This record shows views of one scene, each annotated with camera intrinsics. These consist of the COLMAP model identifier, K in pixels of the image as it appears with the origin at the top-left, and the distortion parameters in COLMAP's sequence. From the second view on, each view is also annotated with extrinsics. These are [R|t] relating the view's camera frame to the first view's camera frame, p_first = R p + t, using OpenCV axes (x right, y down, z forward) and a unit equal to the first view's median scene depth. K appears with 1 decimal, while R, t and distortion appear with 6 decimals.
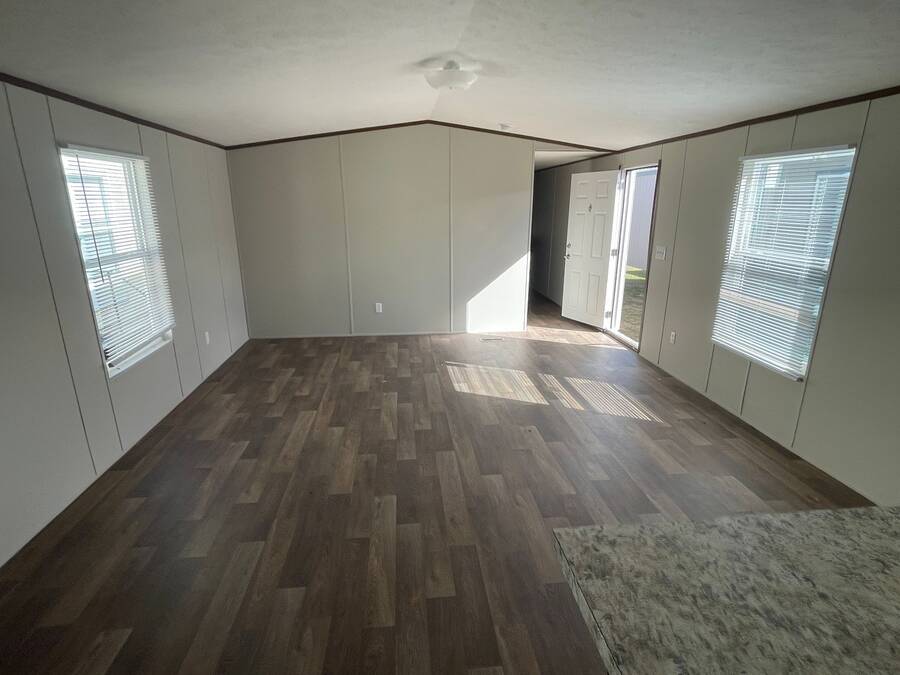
lens RADIAL K [[473.7, 0, 450.0], [0, 473.7, 337.5], [0, 0, 1]] dist [0.000918, 0.000061]
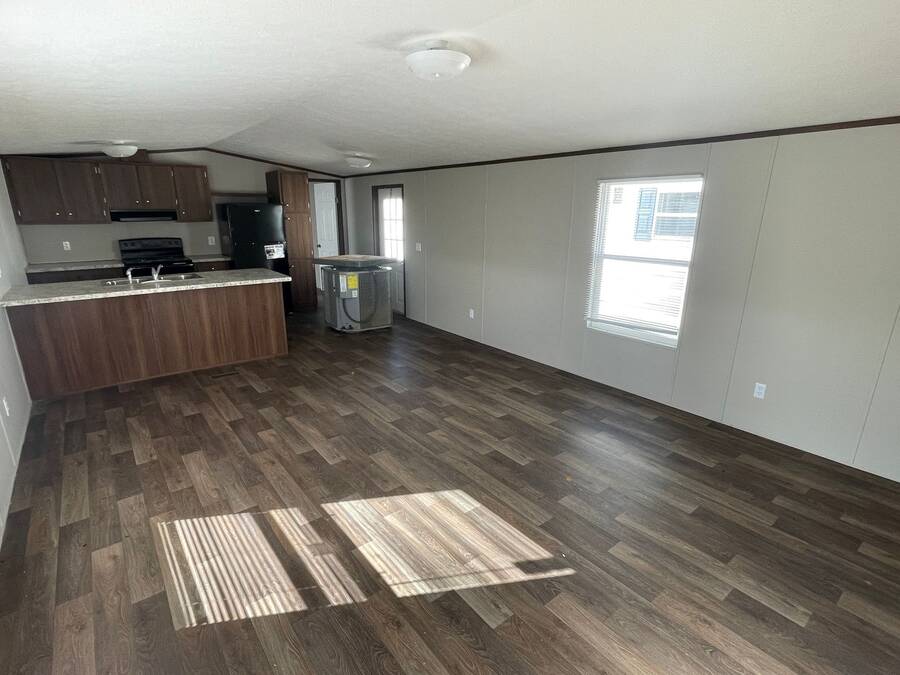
lens RADIAL K [[437.4, 0, 450.0], [0, 437.4, 337.5], [0, 0, 1]] dist [-0.023739, 0.000142]
pose [[-0.835322, 0.138542, -0.532018, 0.358031], [-0.165869, 0.859118, 0.484153, -0.412983], [0.524142, 0.492669, -0.694660, 1.423000]]
